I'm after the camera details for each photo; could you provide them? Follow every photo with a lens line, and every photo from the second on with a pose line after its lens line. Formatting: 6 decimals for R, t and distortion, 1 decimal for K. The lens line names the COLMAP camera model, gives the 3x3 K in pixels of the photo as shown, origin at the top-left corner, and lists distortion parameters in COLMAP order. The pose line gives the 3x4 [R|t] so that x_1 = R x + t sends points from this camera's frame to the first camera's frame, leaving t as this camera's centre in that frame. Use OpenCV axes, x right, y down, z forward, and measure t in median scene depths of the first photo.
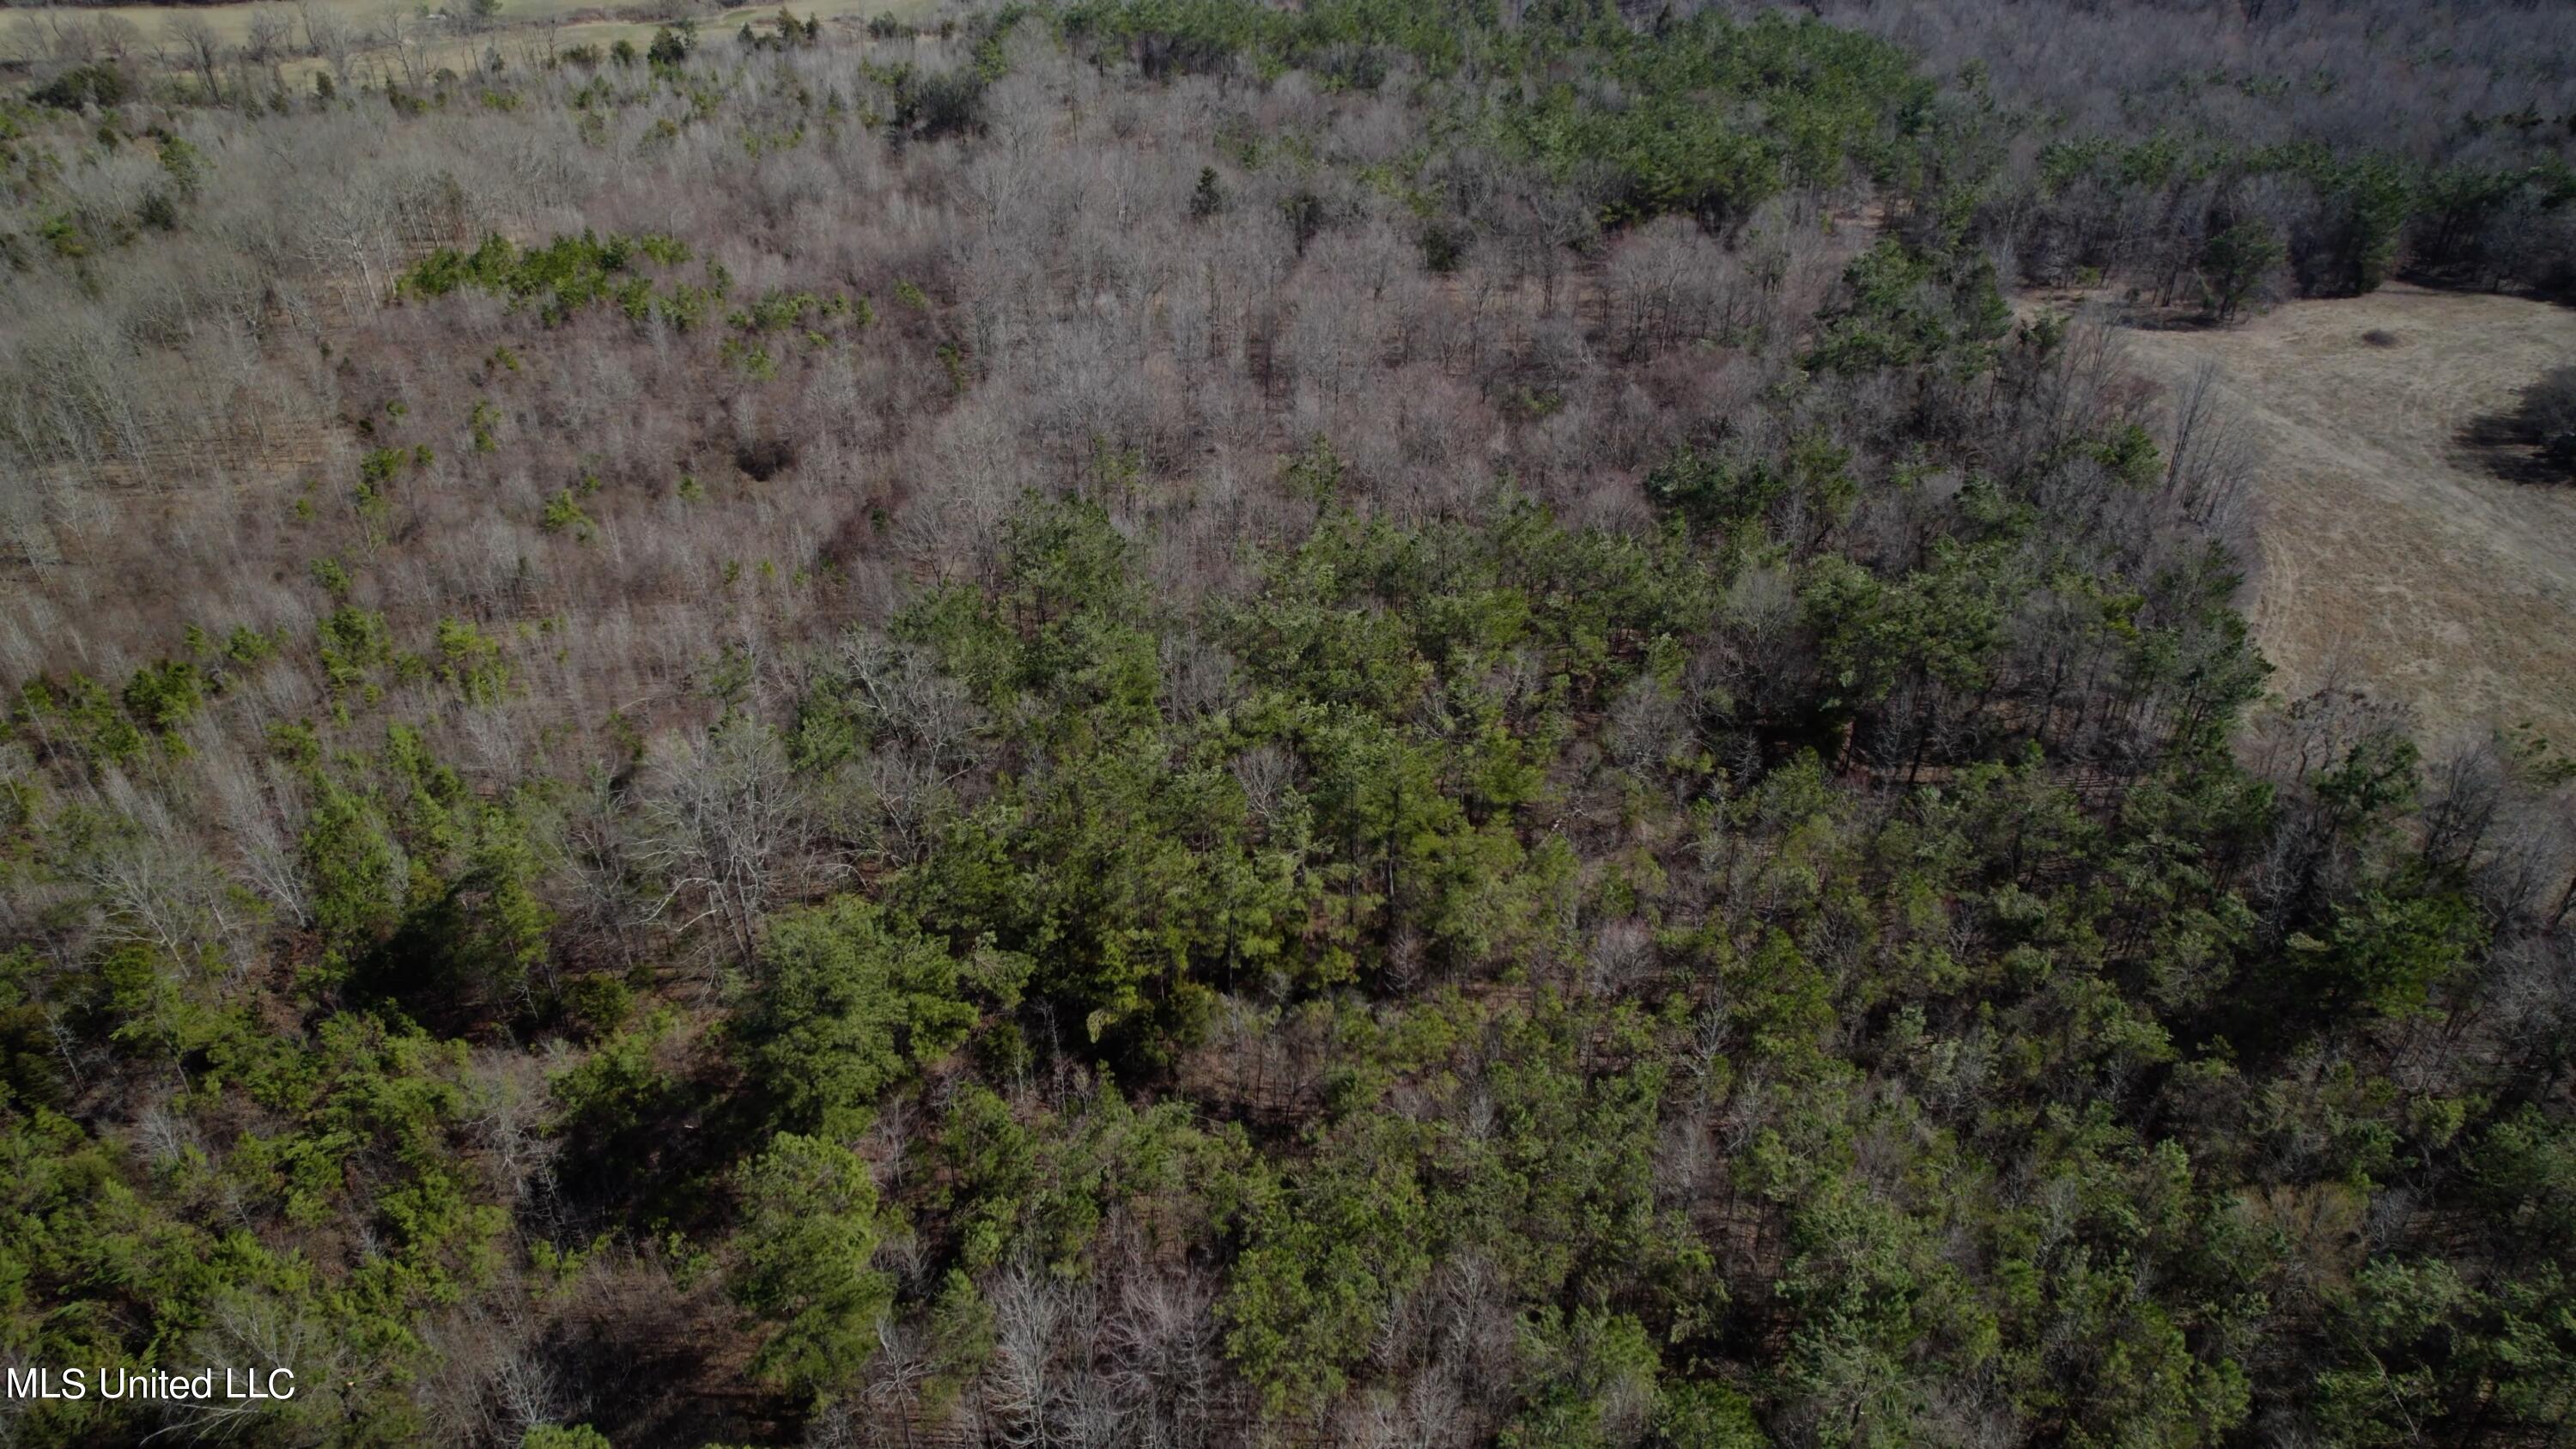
lens RADIAL K [[1651.1, 0, 1288.0], [0, 1651.1, 724.5], [0, 0, 1]] dist [-0.104926, 0.104626]
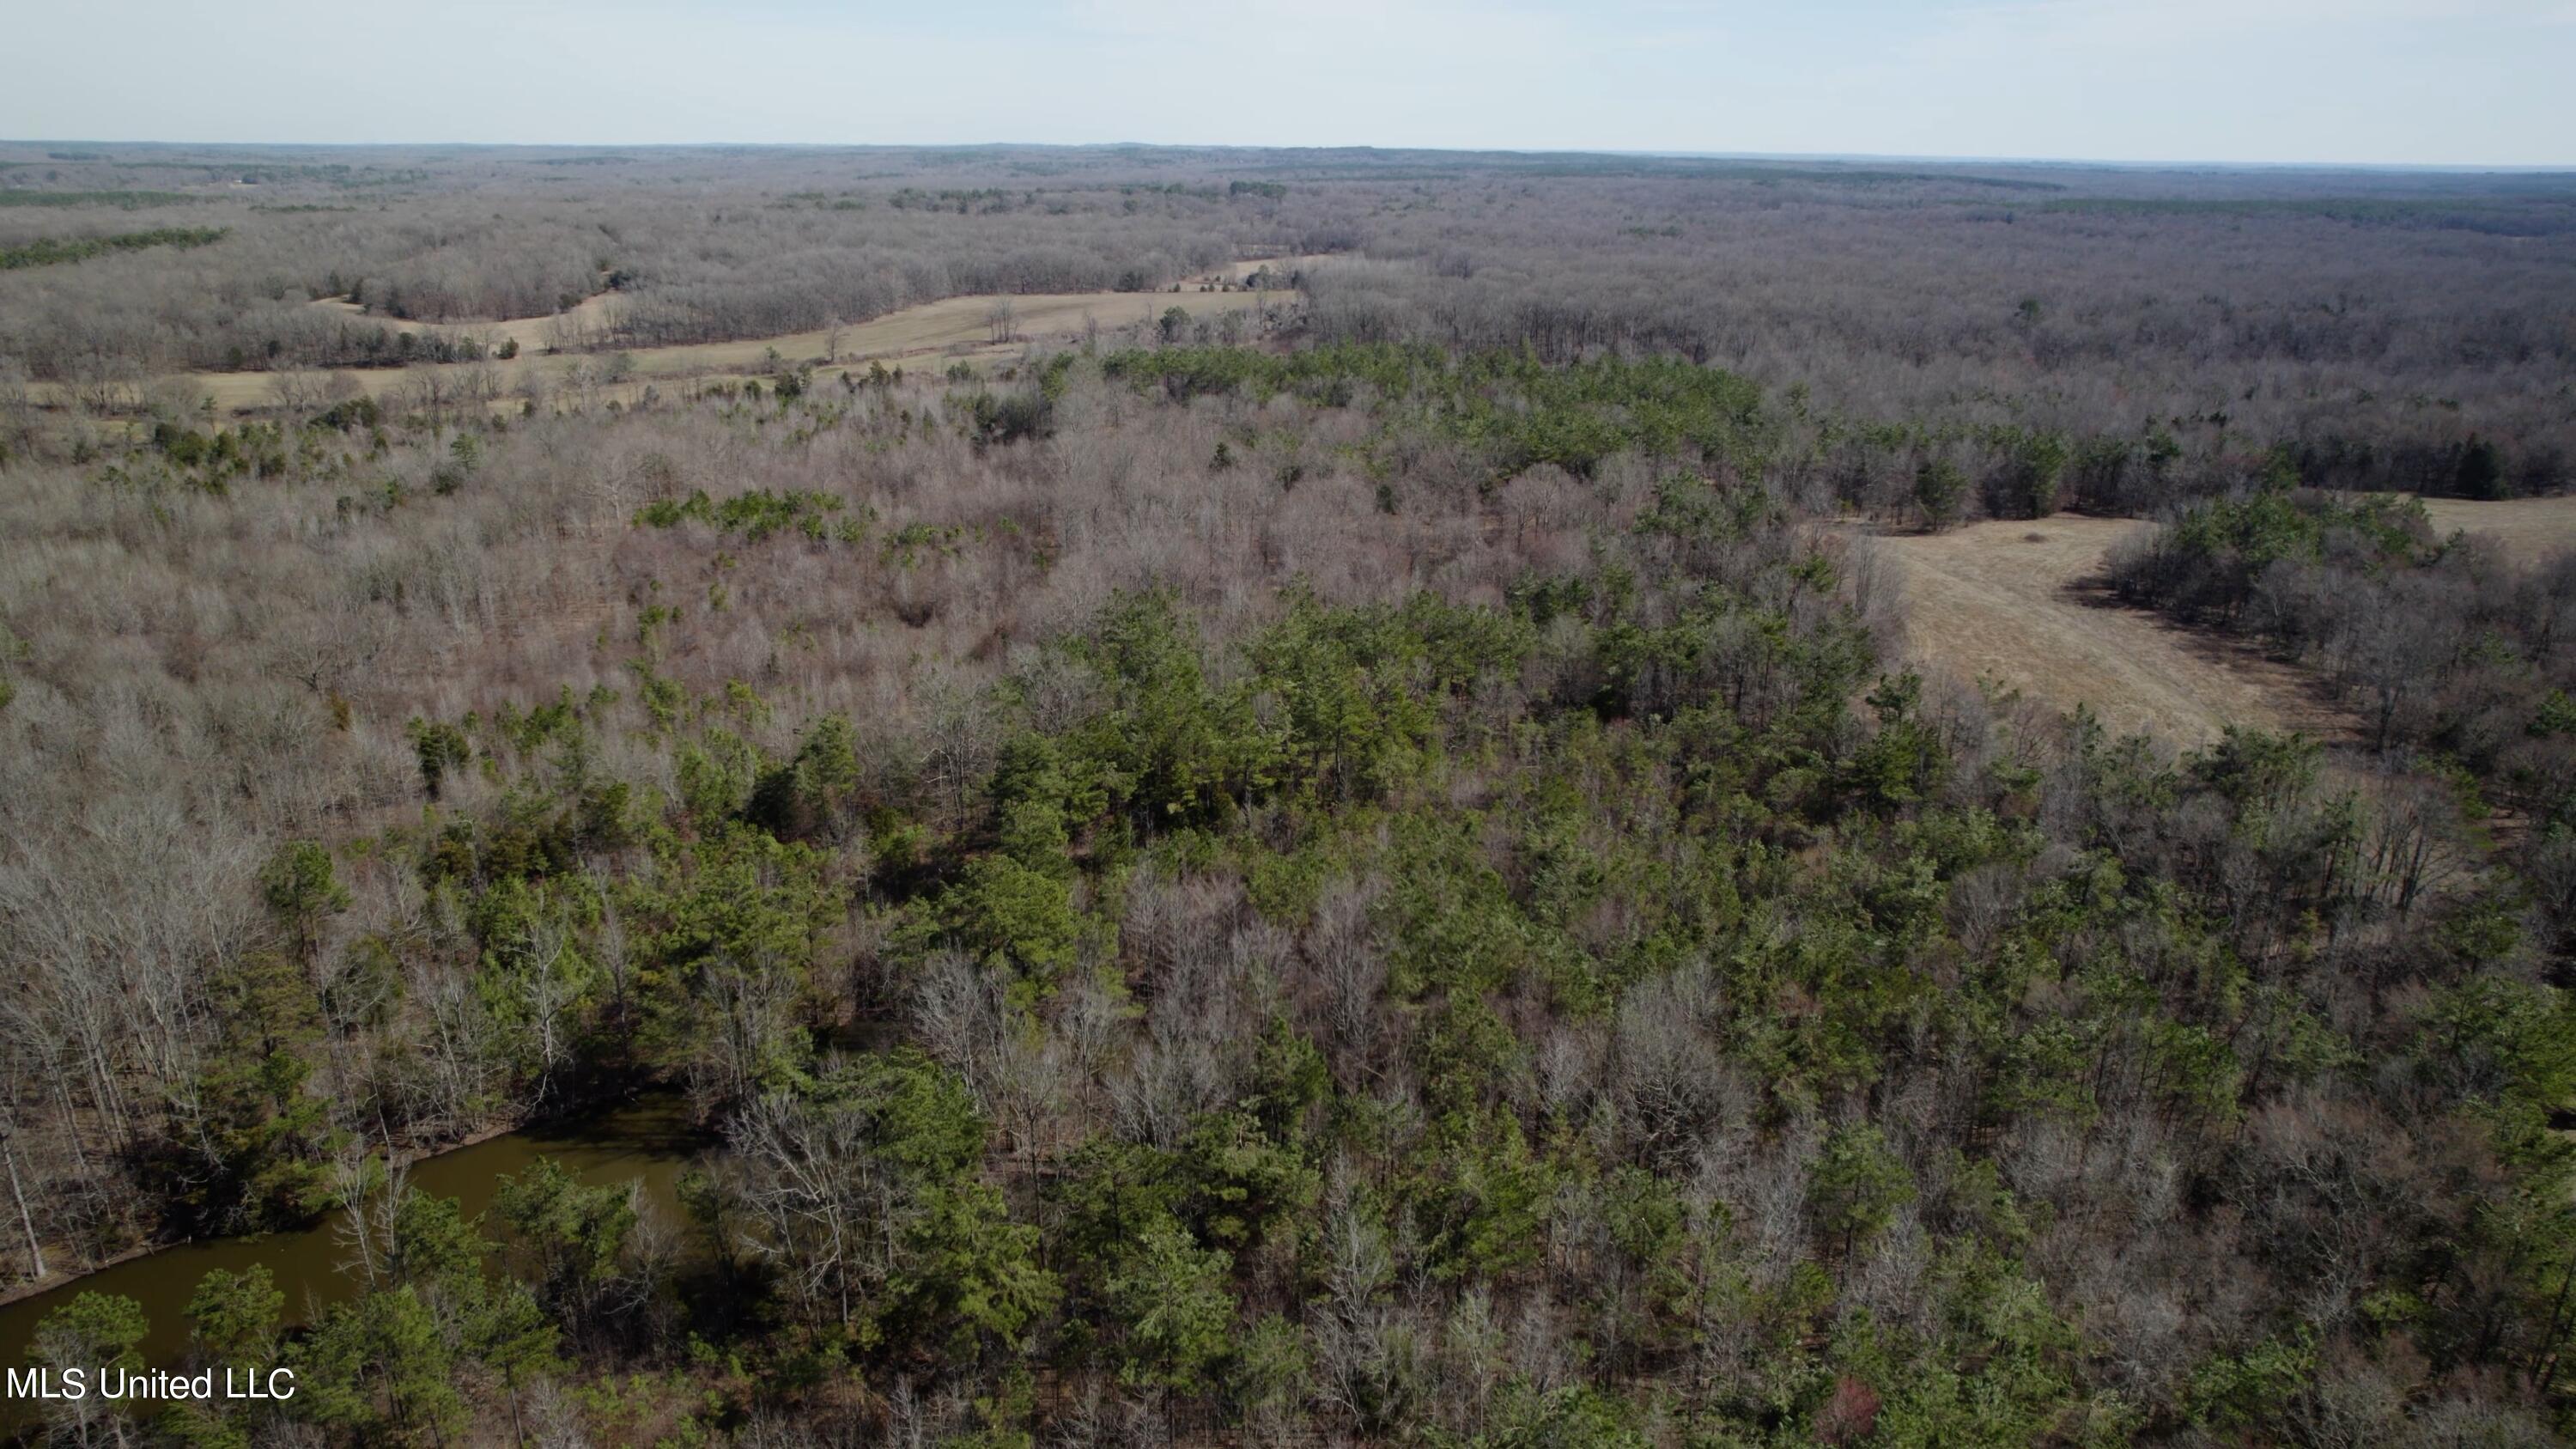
lens RADIAL K [[1648.4, 0, 1288.0], [0, 1648.4, 724.5], [0, 0, 1]] dist [-0.076214, 0.070252]
pose [[0.999986, -0.001715, 0.004969, 0.000275], [0.002764, 0.975639, -0.219363, 0.202282], [-0.004472, 0.219373, 0.975631, -0.322061]]
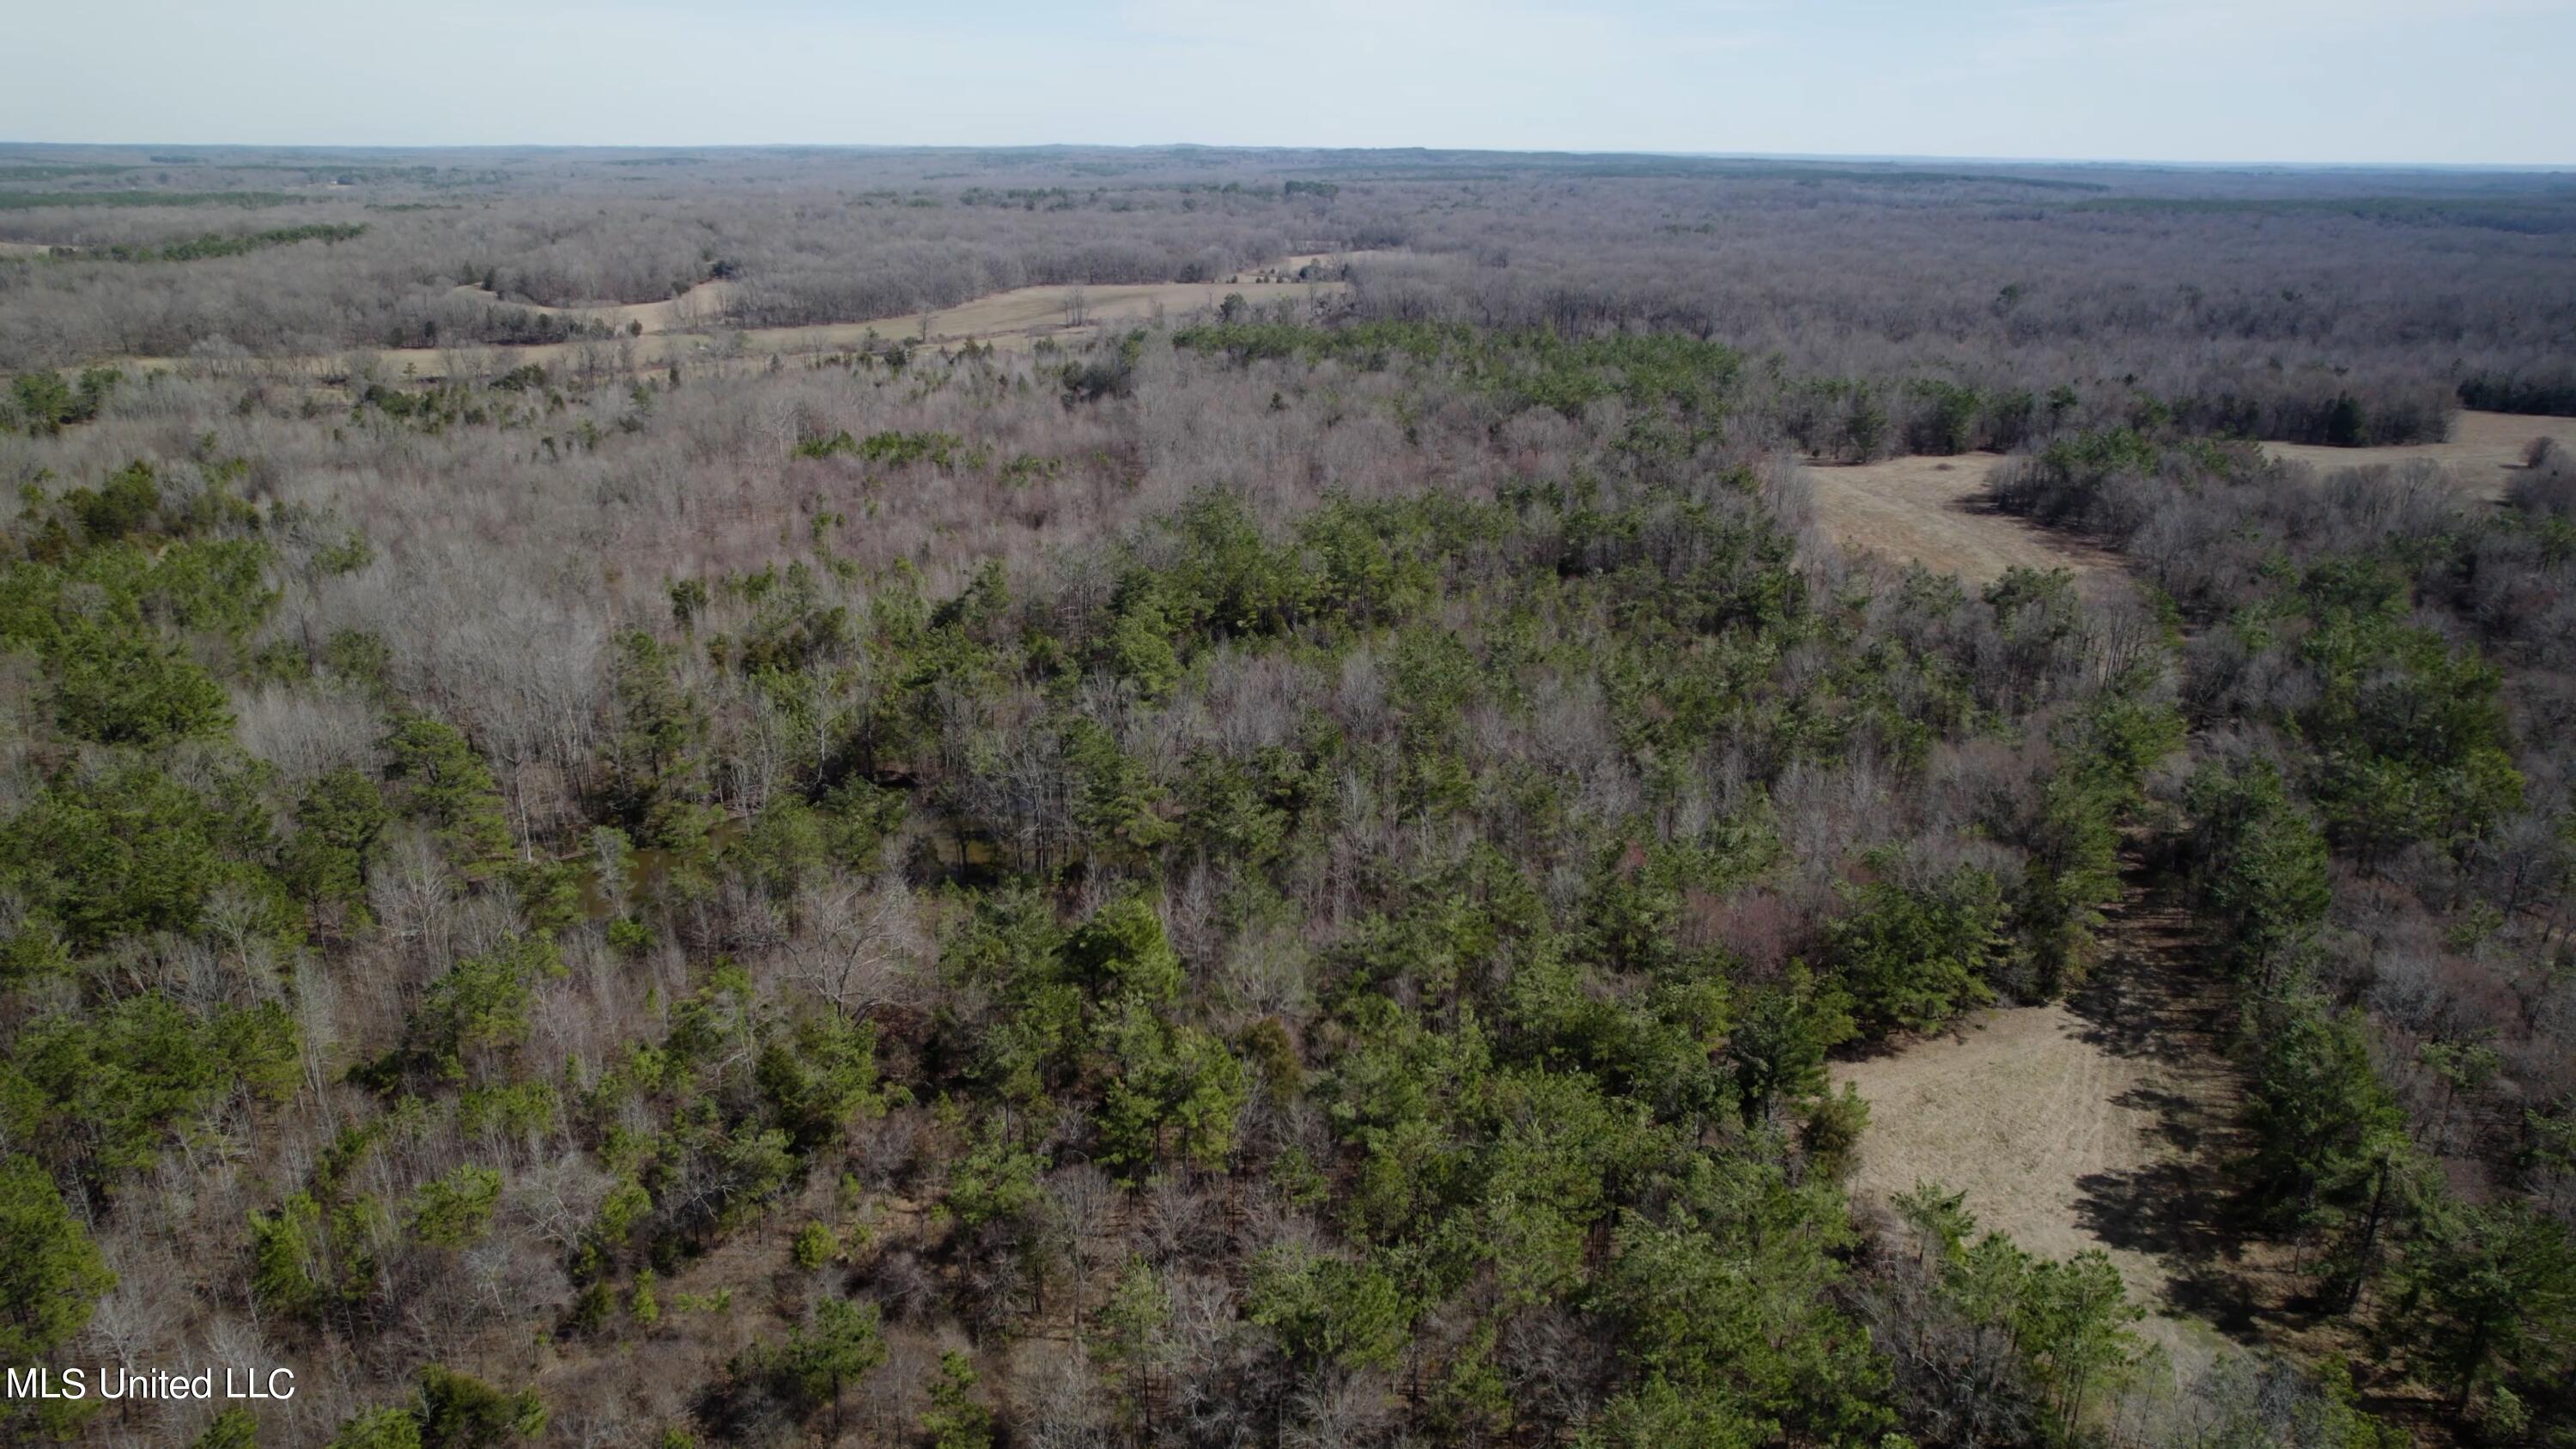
lens RADIAL K [[1648.4, 0, 1288.0], [0, 1648.4, 724.5], [0, 0, 1]] dist [-0.076214, 0.070252]
pose [[0.999655, 0.007705, -0.025124, 0.007612], [-0.013044, 0.975442, -0.219868, 0.363181], [0.022812, 0.220120, 0.975206, -0.576371]]
